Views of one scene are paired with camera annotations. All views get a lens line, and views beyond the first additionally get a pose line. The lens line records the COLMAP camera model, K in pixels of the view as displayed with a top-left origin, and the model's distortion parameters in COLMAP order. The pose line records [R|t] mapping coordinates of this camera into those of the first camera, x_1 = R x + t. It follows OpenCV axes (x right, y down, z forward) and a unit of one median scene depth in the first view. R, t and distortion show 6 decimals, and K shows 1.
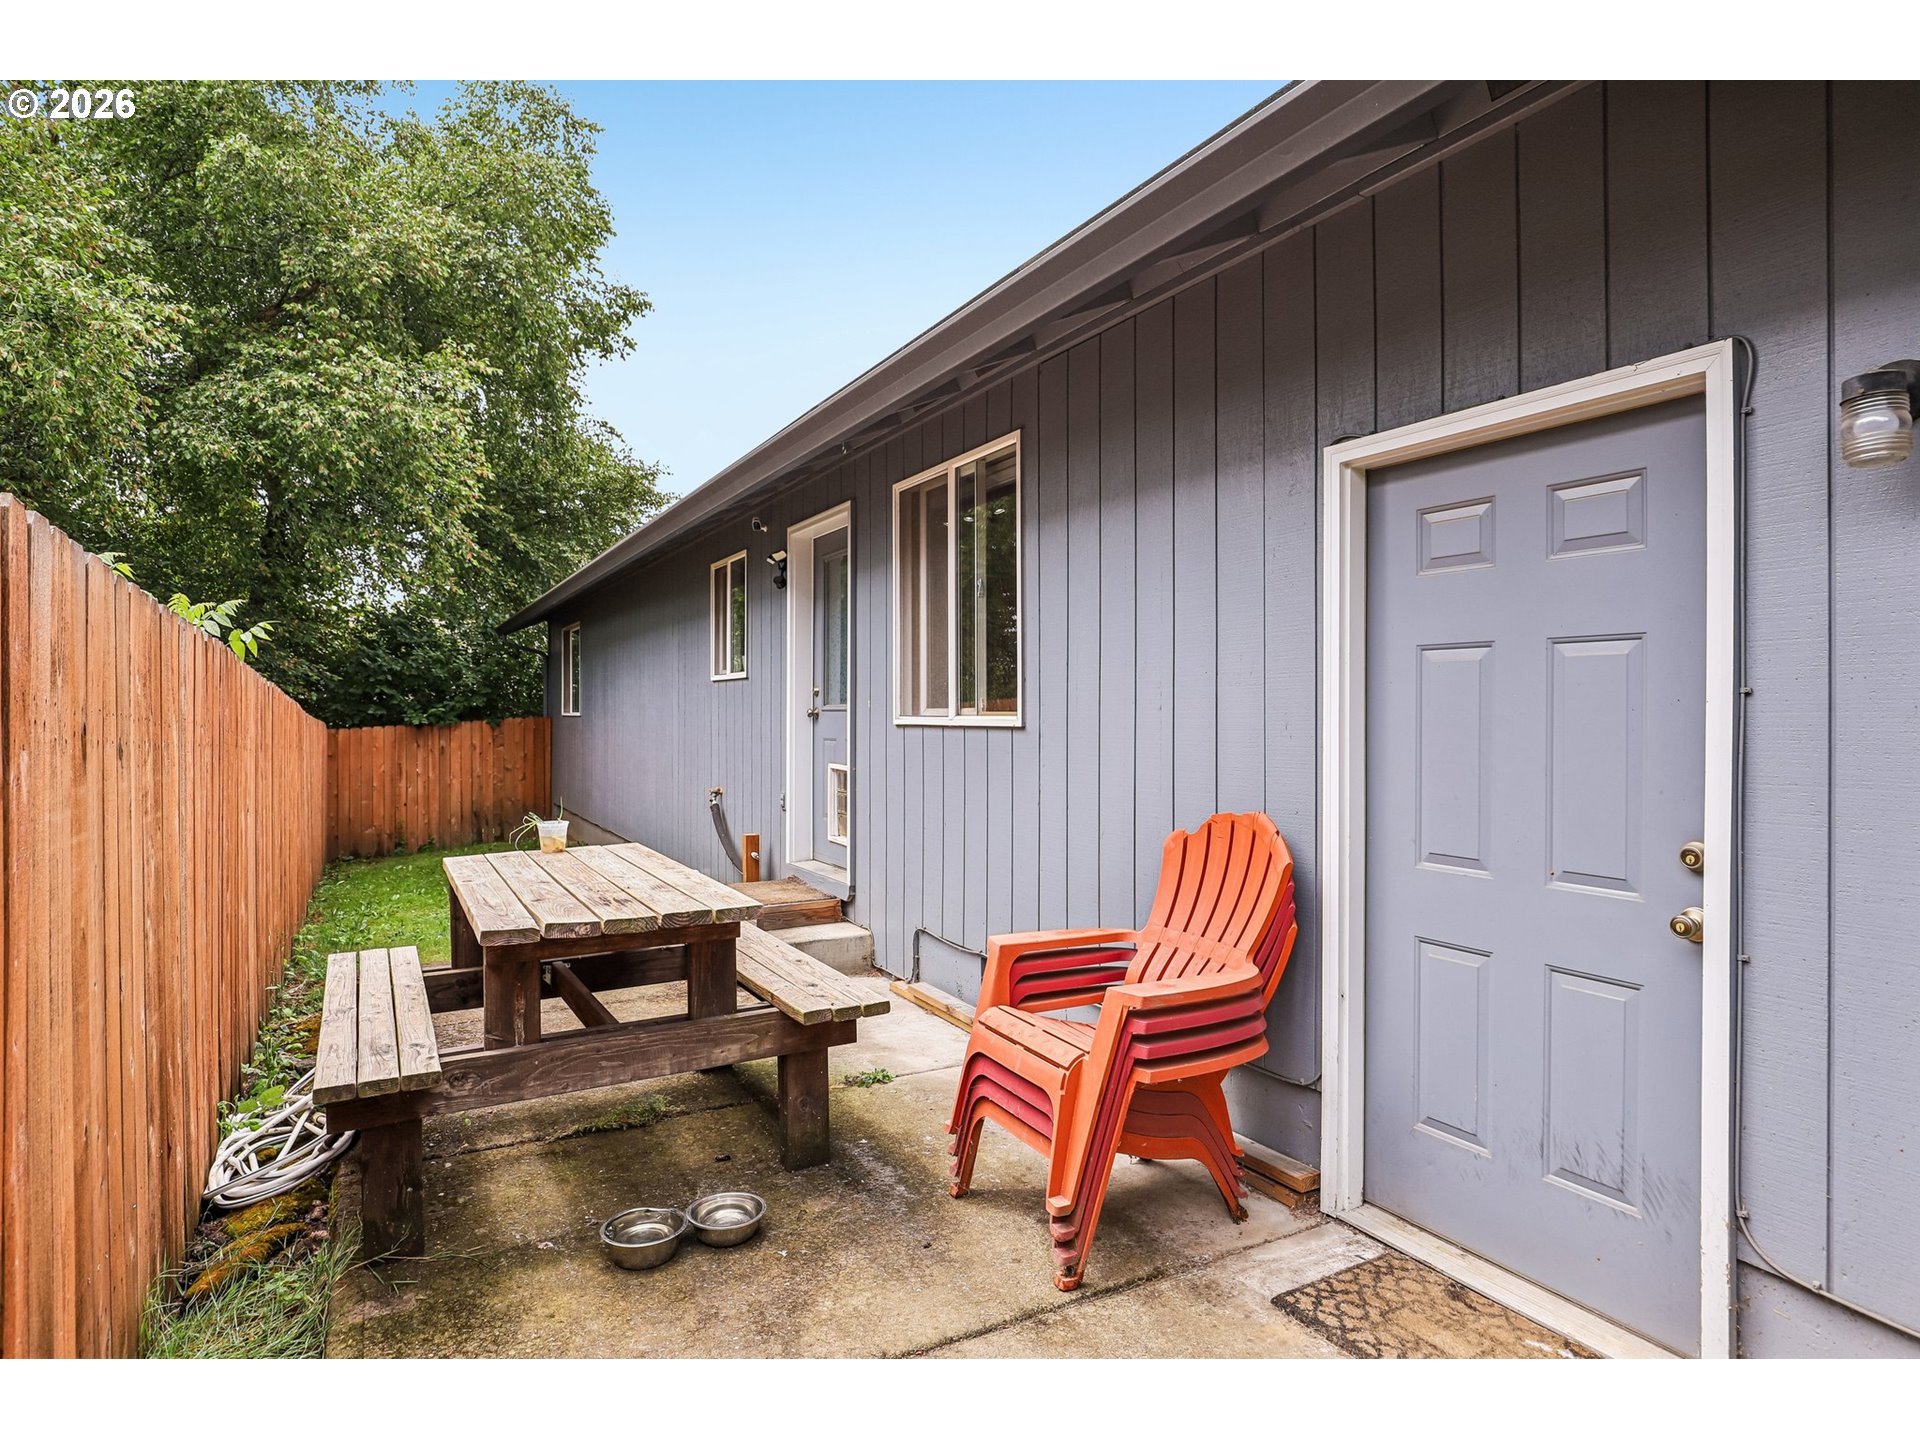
lens RADIAL K [[1021.1, 0, 958.8], [0, 1021.1, 709.4], [0, 0, 1]] dist [0.005674, 0.005622]
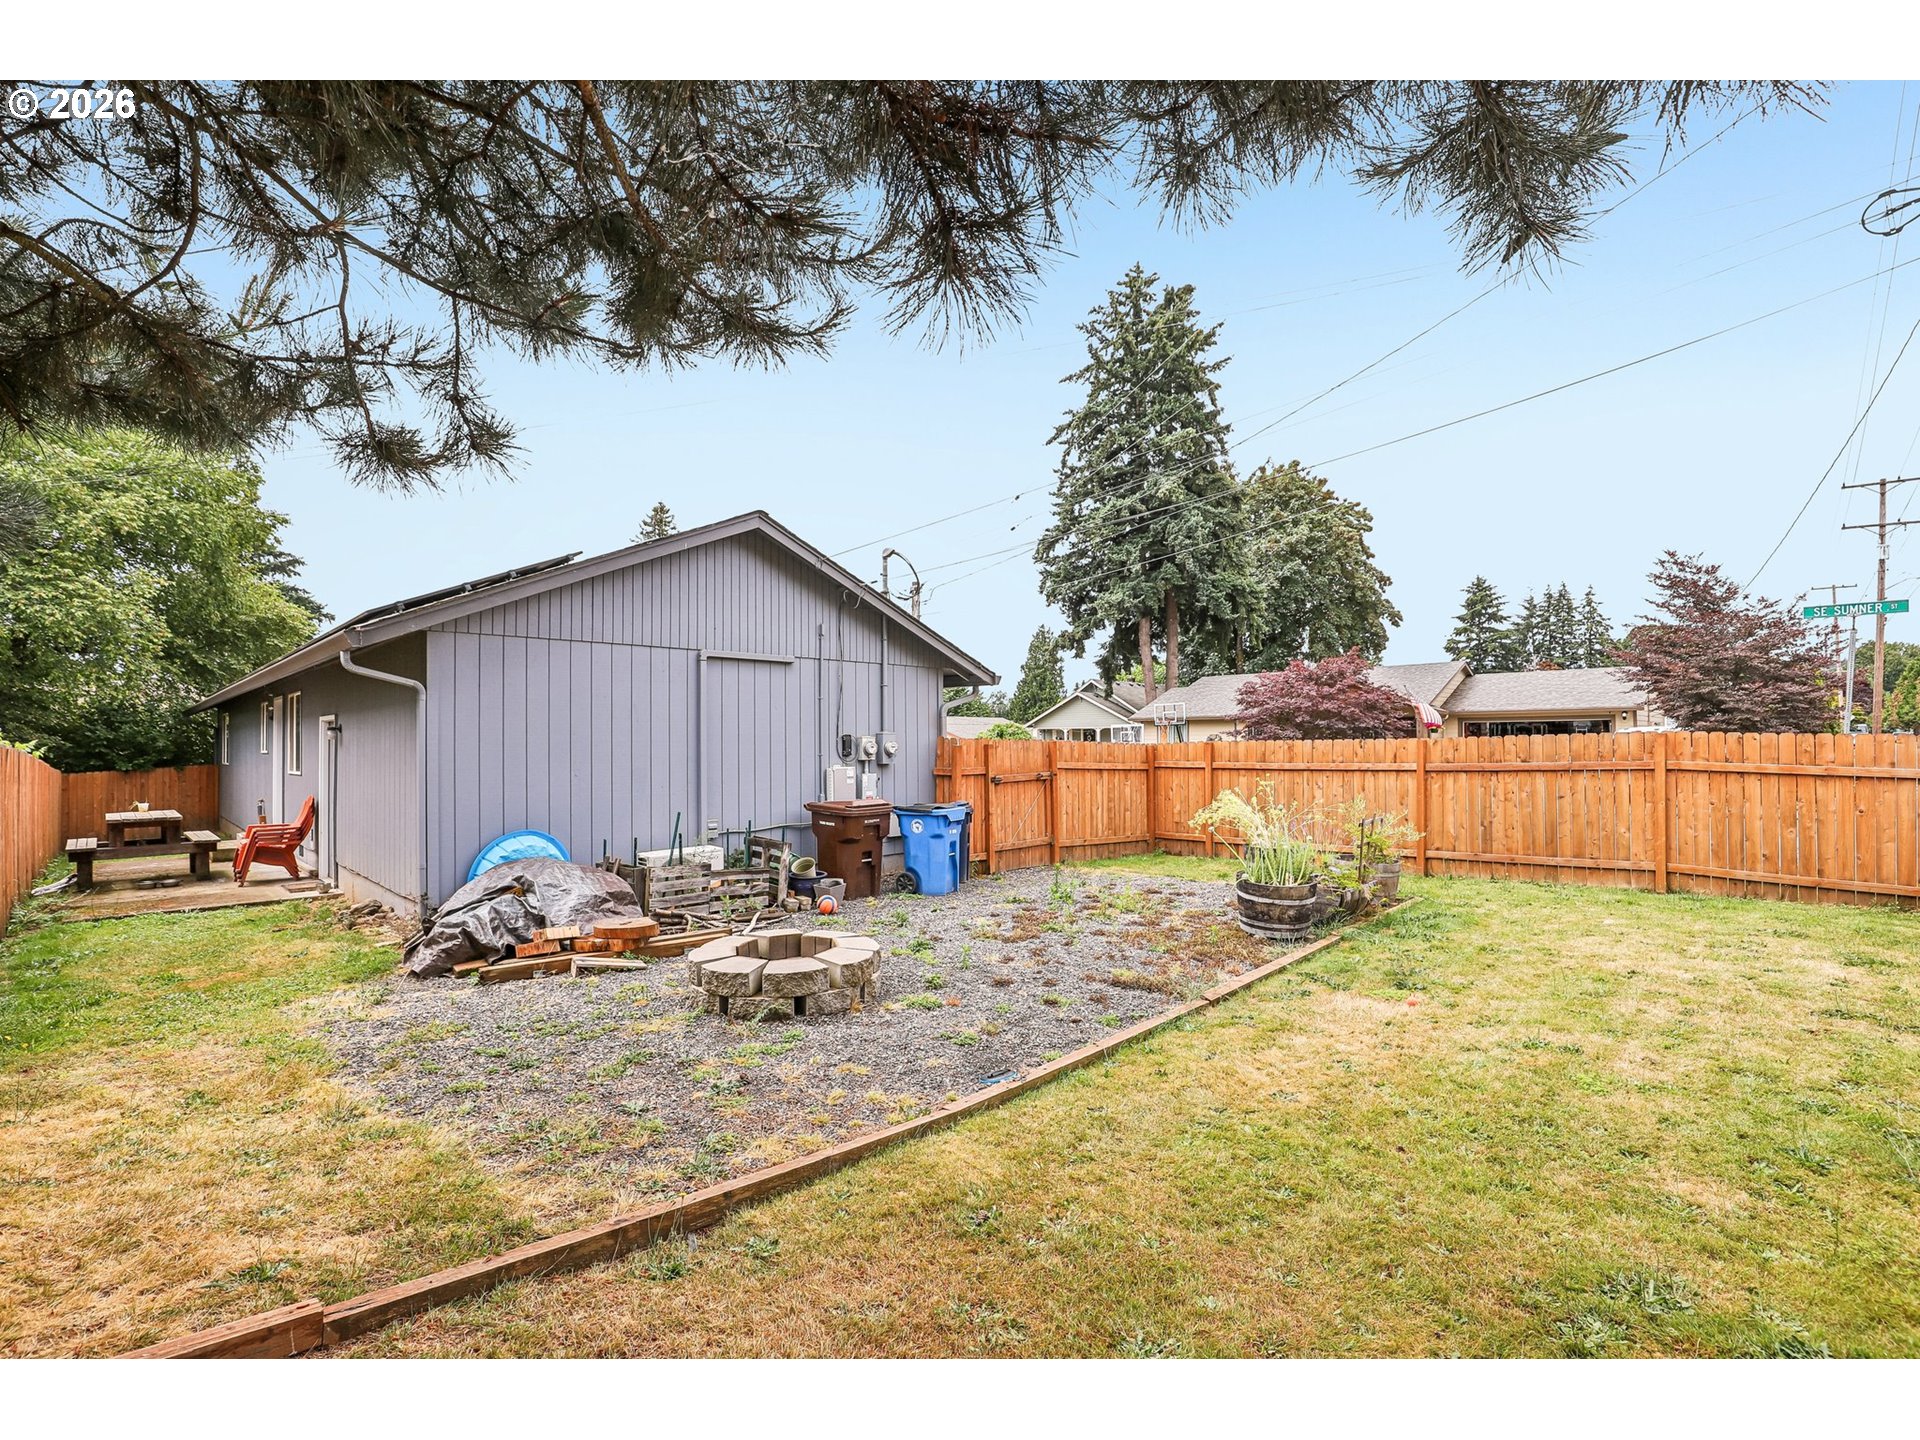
lens RADIAL K [[918.0, 0, 964.3], [0, 918.0, 736.7], [0, 0, 1]] dist [0.001991, 0.002607]
pose [[0.974202, -0.001919, 0.225670, 0.584044], [0.003507, 0.999972, -0.006635, -0.031351], [-0.225651, 0.007255, 0.974181, -0.972303]]
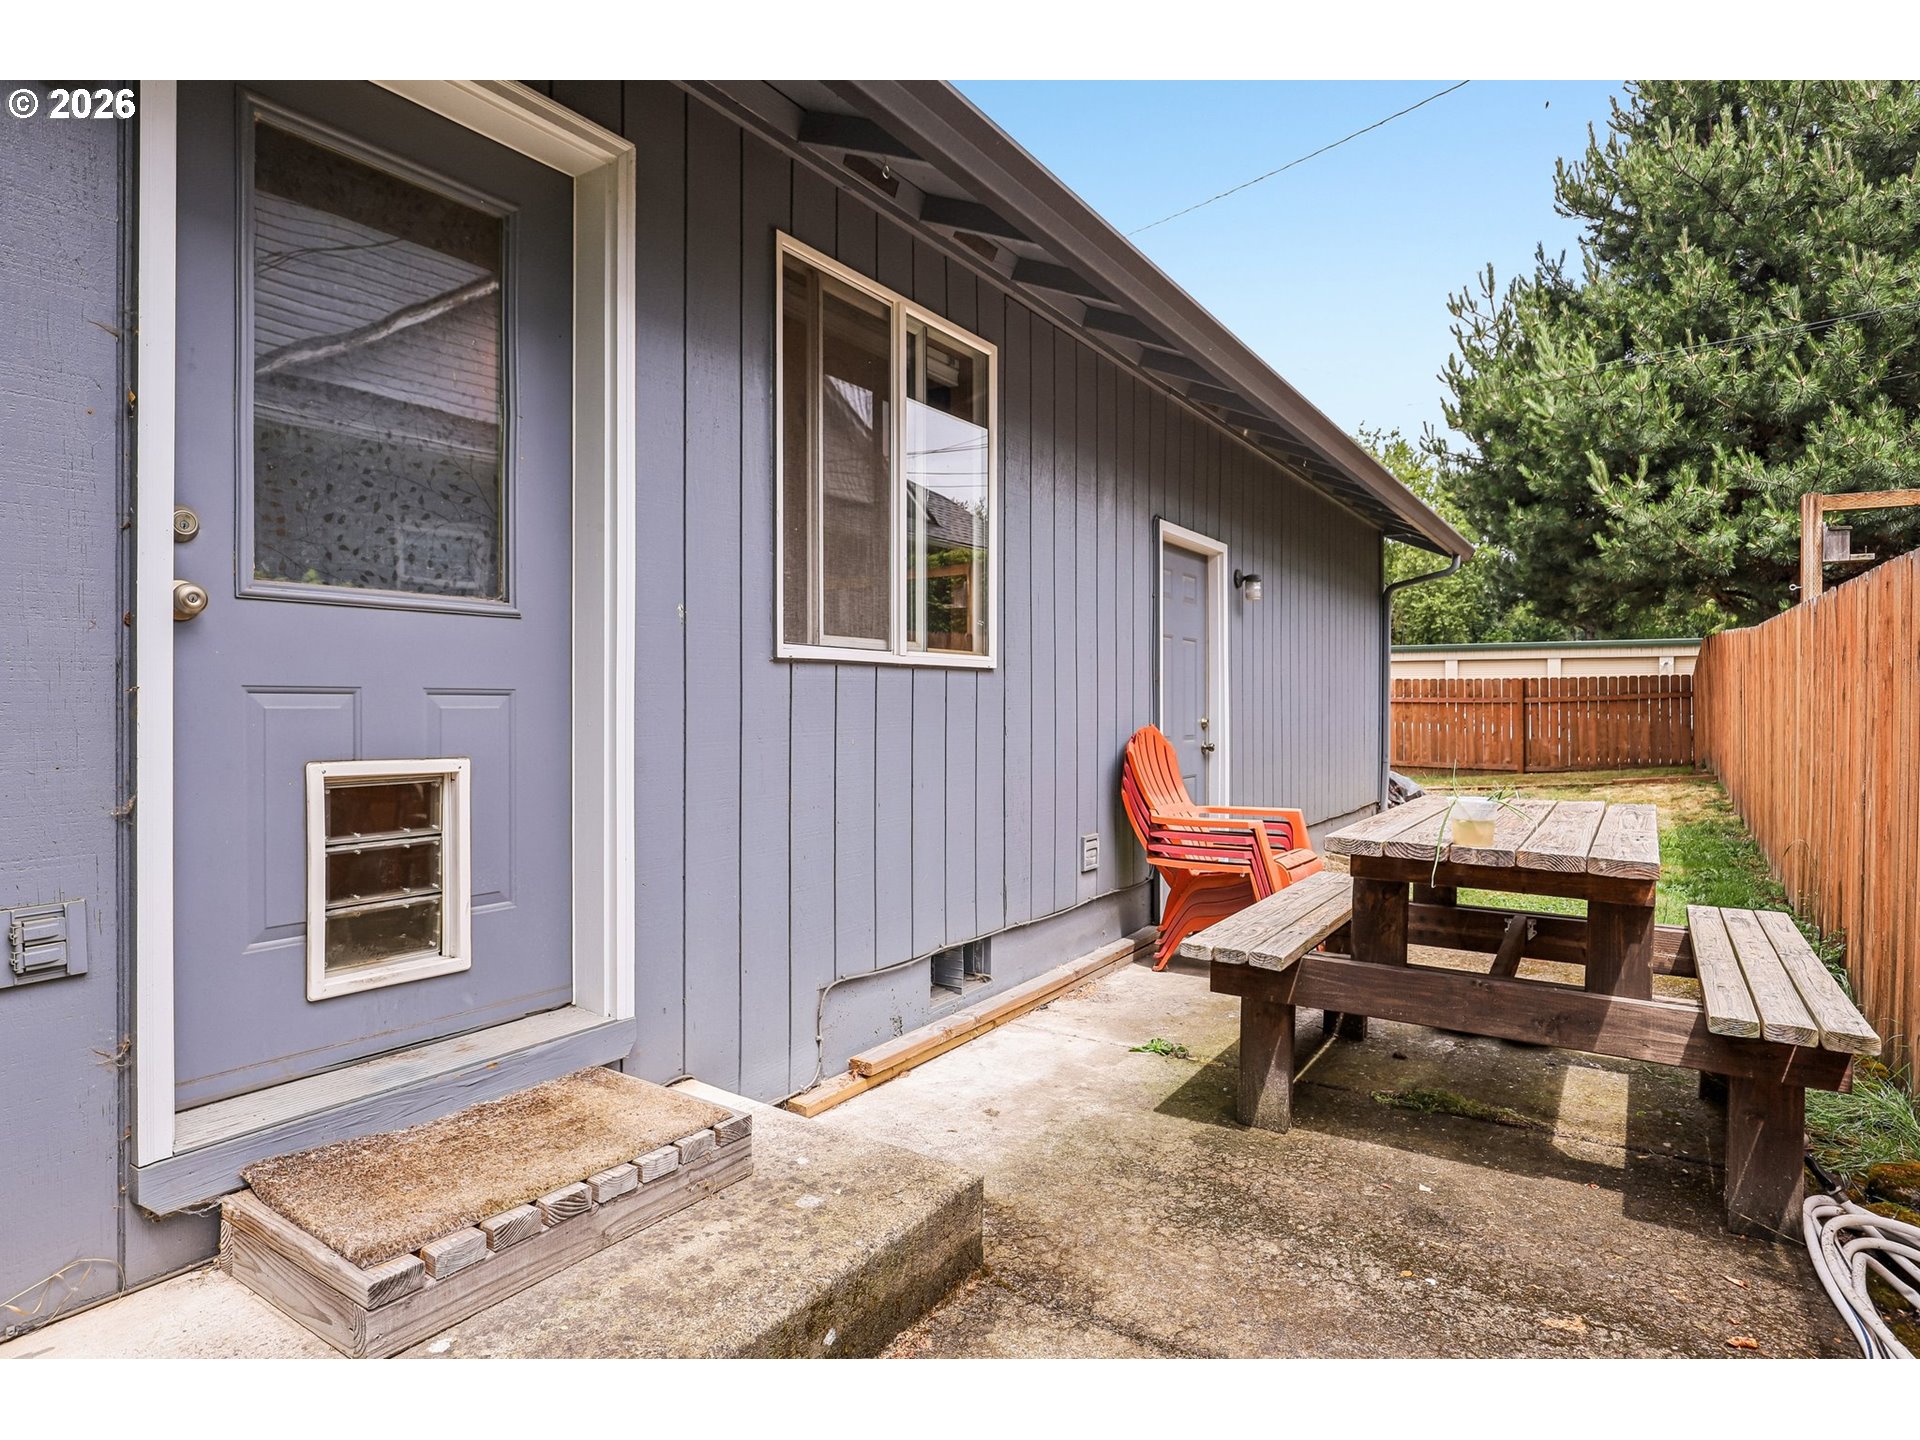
lens RADIAL K [[1021.1, 0, 967.1], [0, 1021.1, 724.2], [0, 0, 1]] dist [0.005674, 0.005622]
pose [[-0.434044, -0.010142, 0.900834, -0.523090], [0.006512, 0.999875, 0.014395, 0.037282], [-0.900868, 0.012115, -0.433924, 0.977020]]
